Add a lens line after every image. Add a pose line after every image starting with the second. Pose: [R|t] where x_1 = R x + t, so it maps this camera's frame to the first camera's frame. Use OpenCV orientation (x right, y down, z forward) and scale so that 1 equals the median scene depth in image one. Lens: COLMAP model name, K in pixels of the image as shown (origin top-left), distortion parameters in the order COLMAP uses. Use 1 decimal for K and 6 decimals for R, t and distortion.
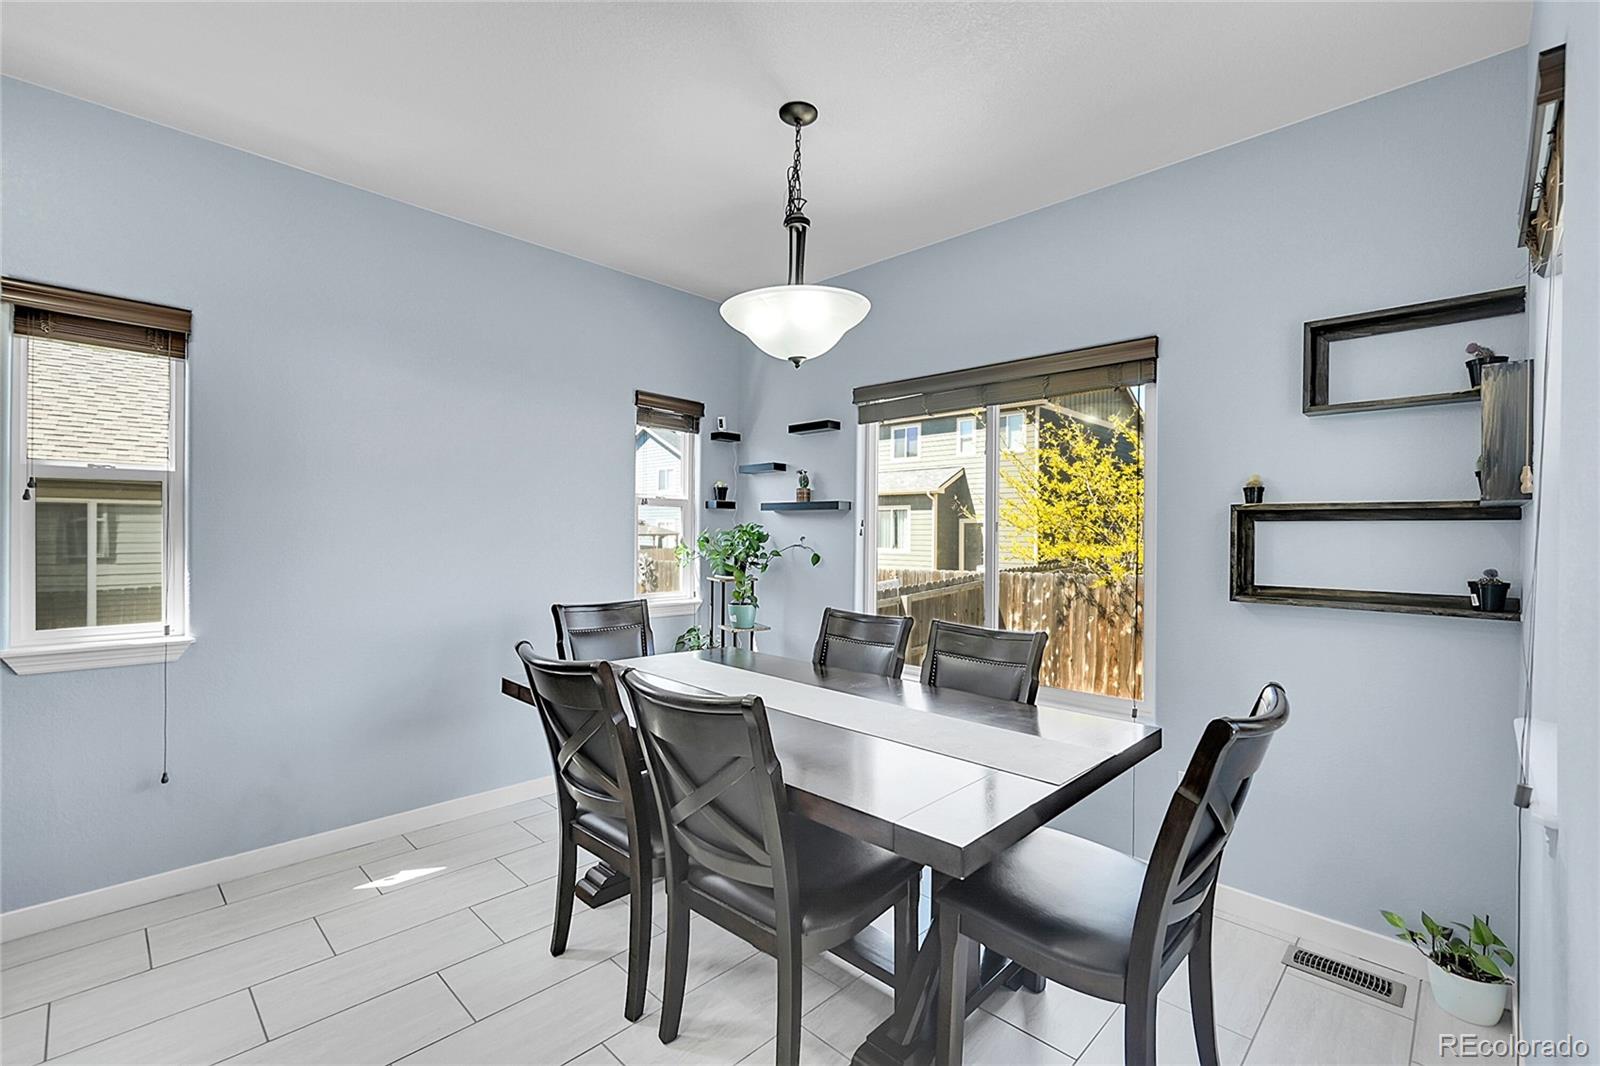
lens RADIAL K [[699.3, 0, 804.7], [0, 699.3, 536.5], [0, 0, 1]] dist [0.002541, -0.000082]
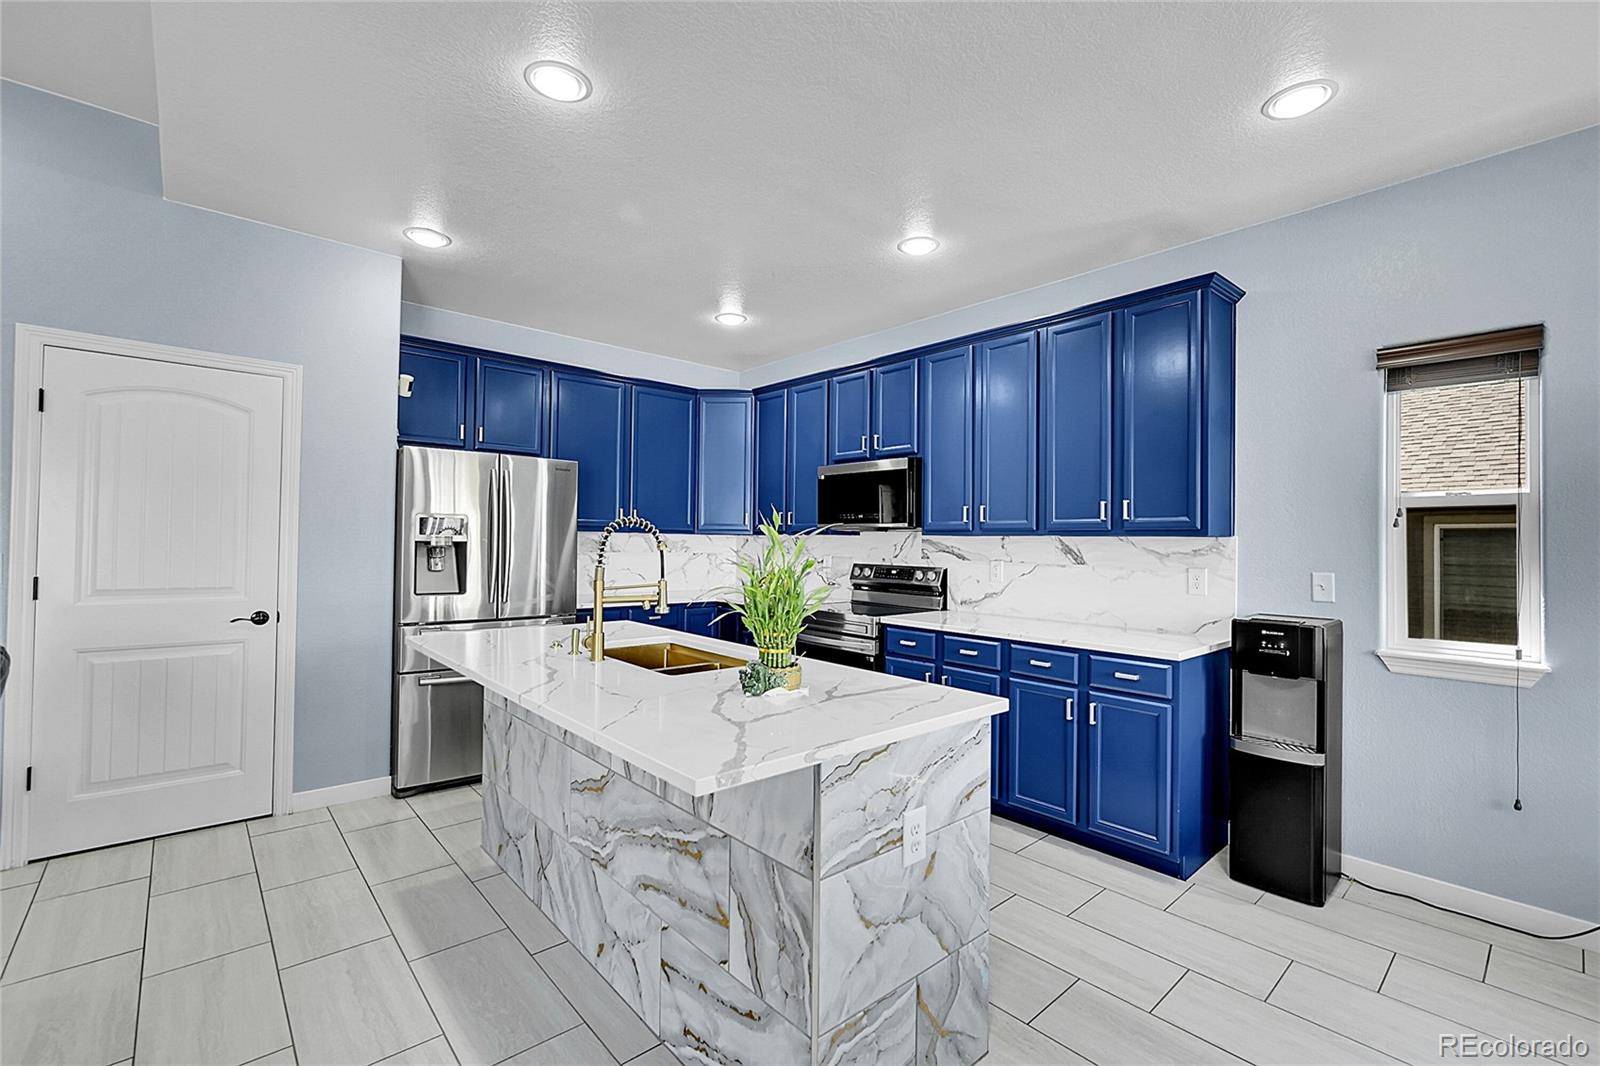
lens RADIAL K [[693.3, 0, 809.5], [0, 693.3, 533.6], [0, 0, 1]] dist [-0.000134, -0.000255]
pose [[-0.074345, -0.023863, -0.996947, 0.087748], [-0.014640, 0.999632, -0.022836, 0.000308], [0.997125, 0.012898, -0.074667, 0.047672]]
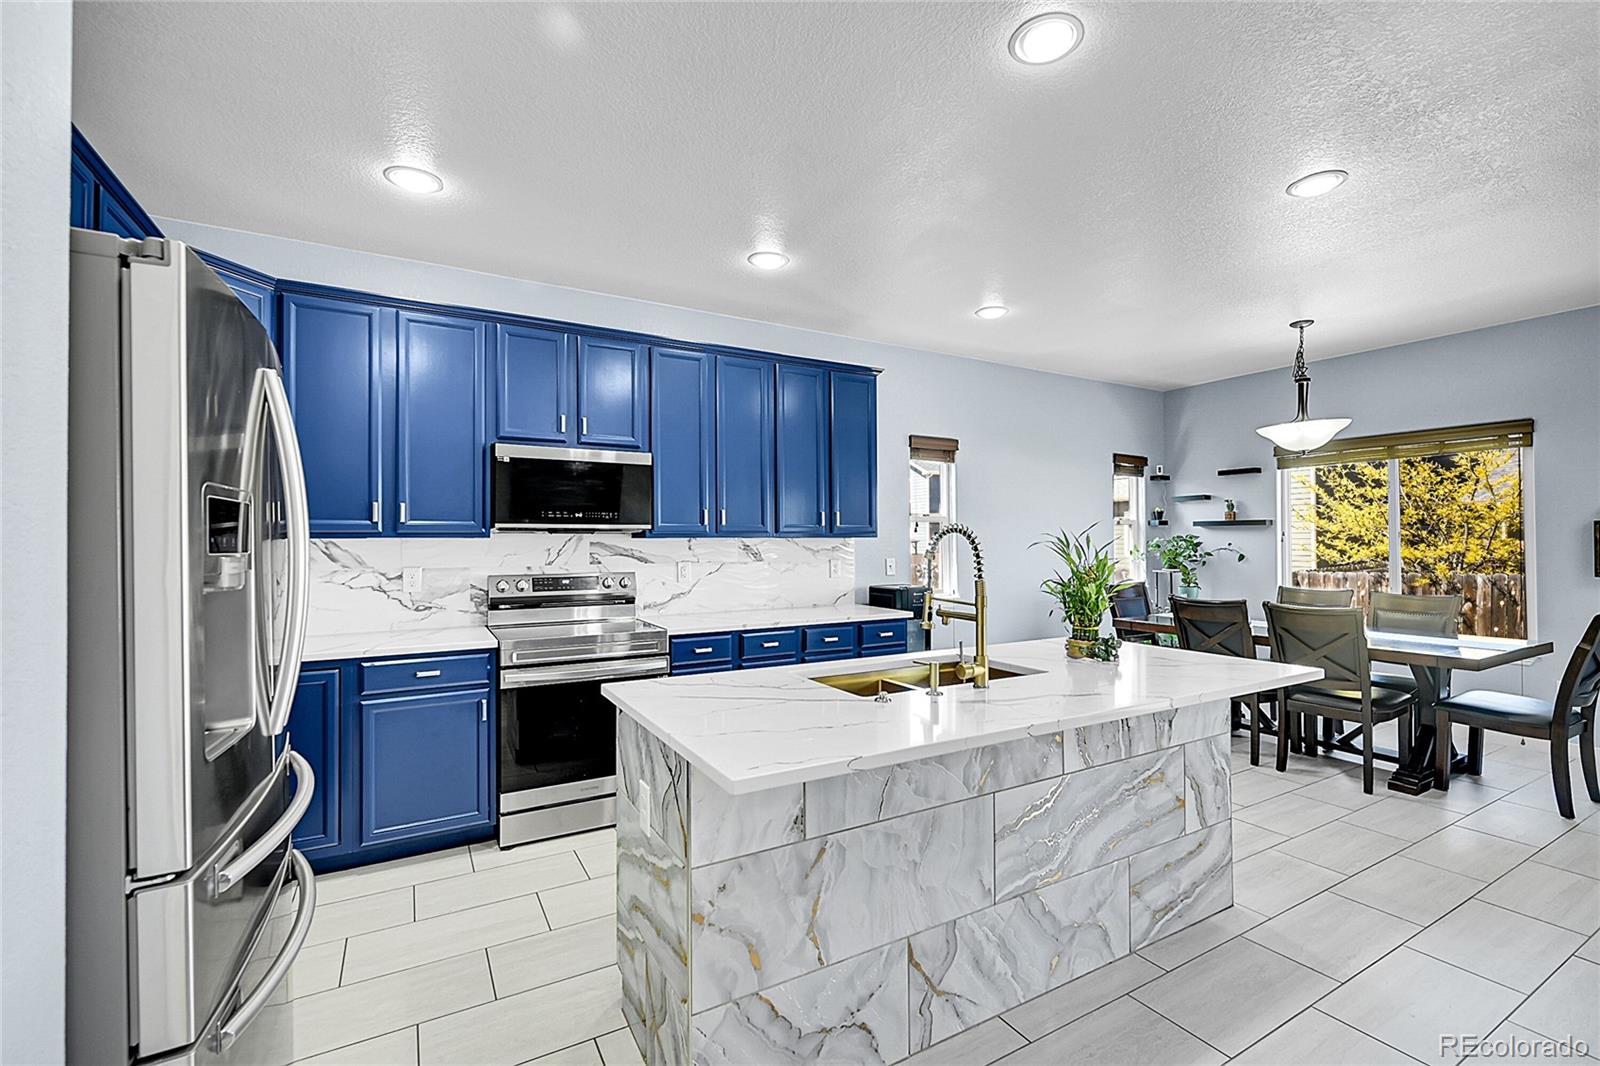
lens RADIAL K [[699.3, 0, 804.7], [0, 699.3, 536.5], [0, 0, 1]] dist [0.002541, -0.000082]
pose [[0.961908, -0.018065, -0.272777, -0.478519], [0.015305, 0.999808, -0.012242, -0.009689], [0.272945, 0.007601, 0.962000, -0.721815]]
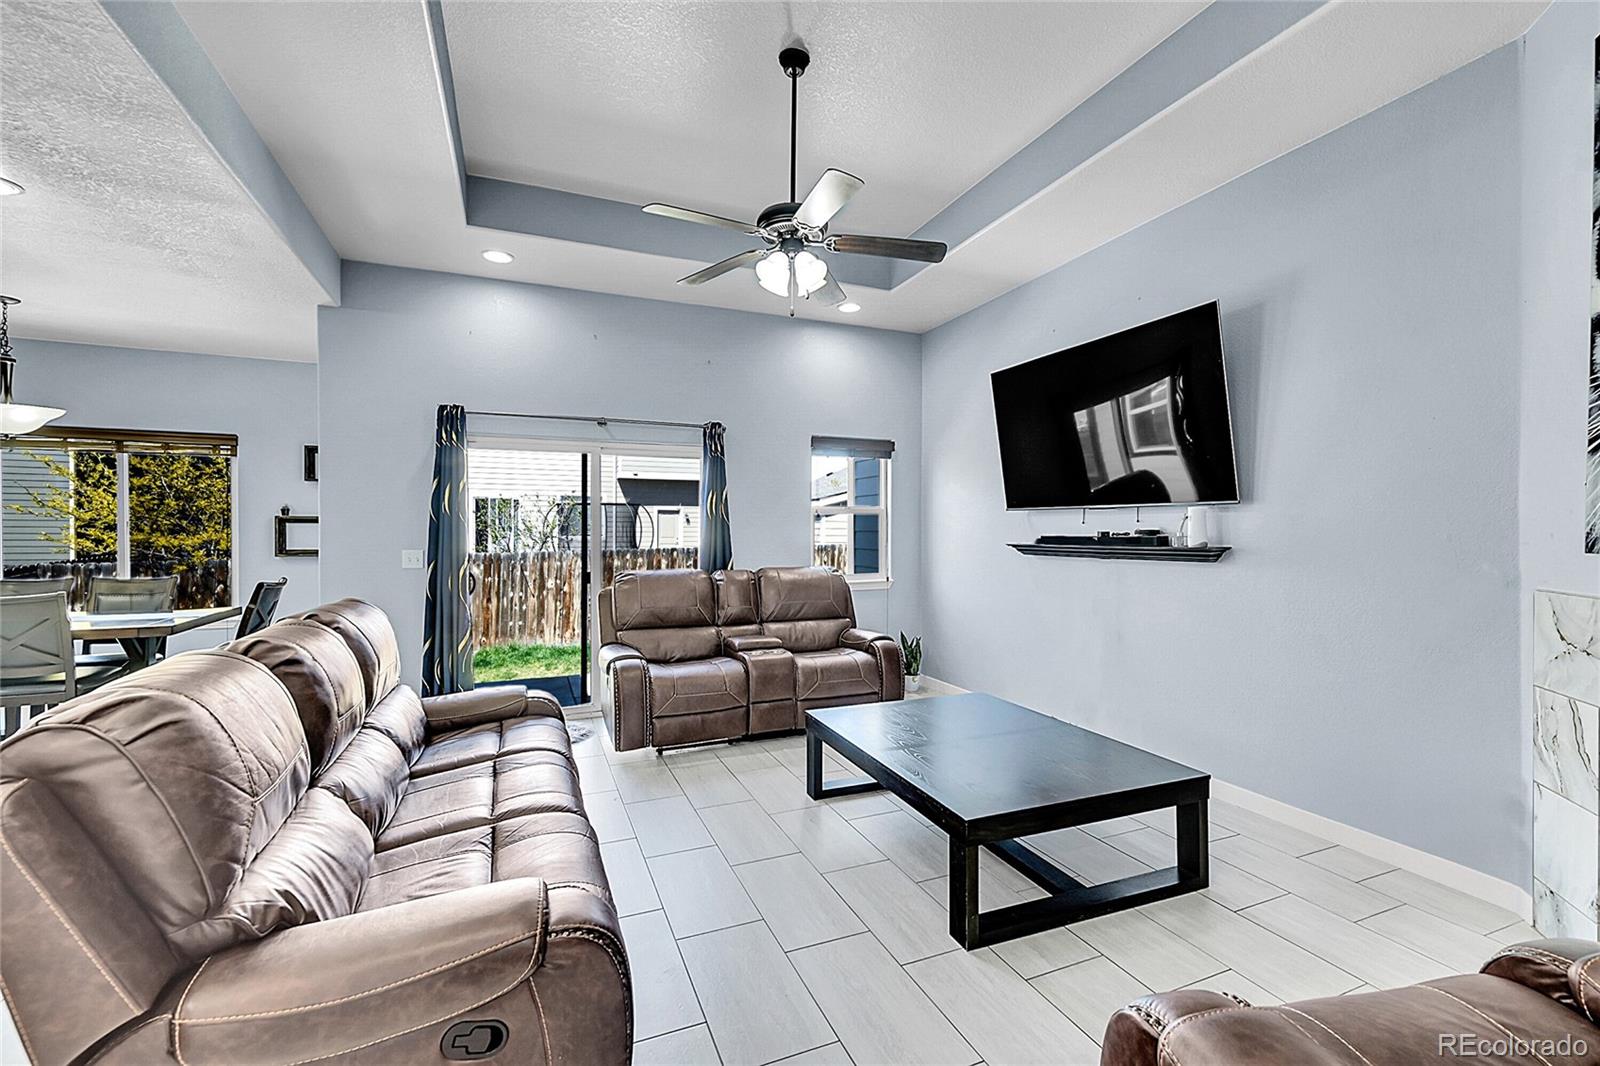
lens RADIAL K [[681.6, 0, 809.7], [0, 681.6, 533.9], [0, 0, 1]] dist [0.001070, -0.000070]
pose [[0.394191, -0.013286, 0.918932, -0.487381], [0.001320, 0.999903, 0.013891, -0.008950], [-0.919028, -0.004263, 0.394170, -0.959073]]
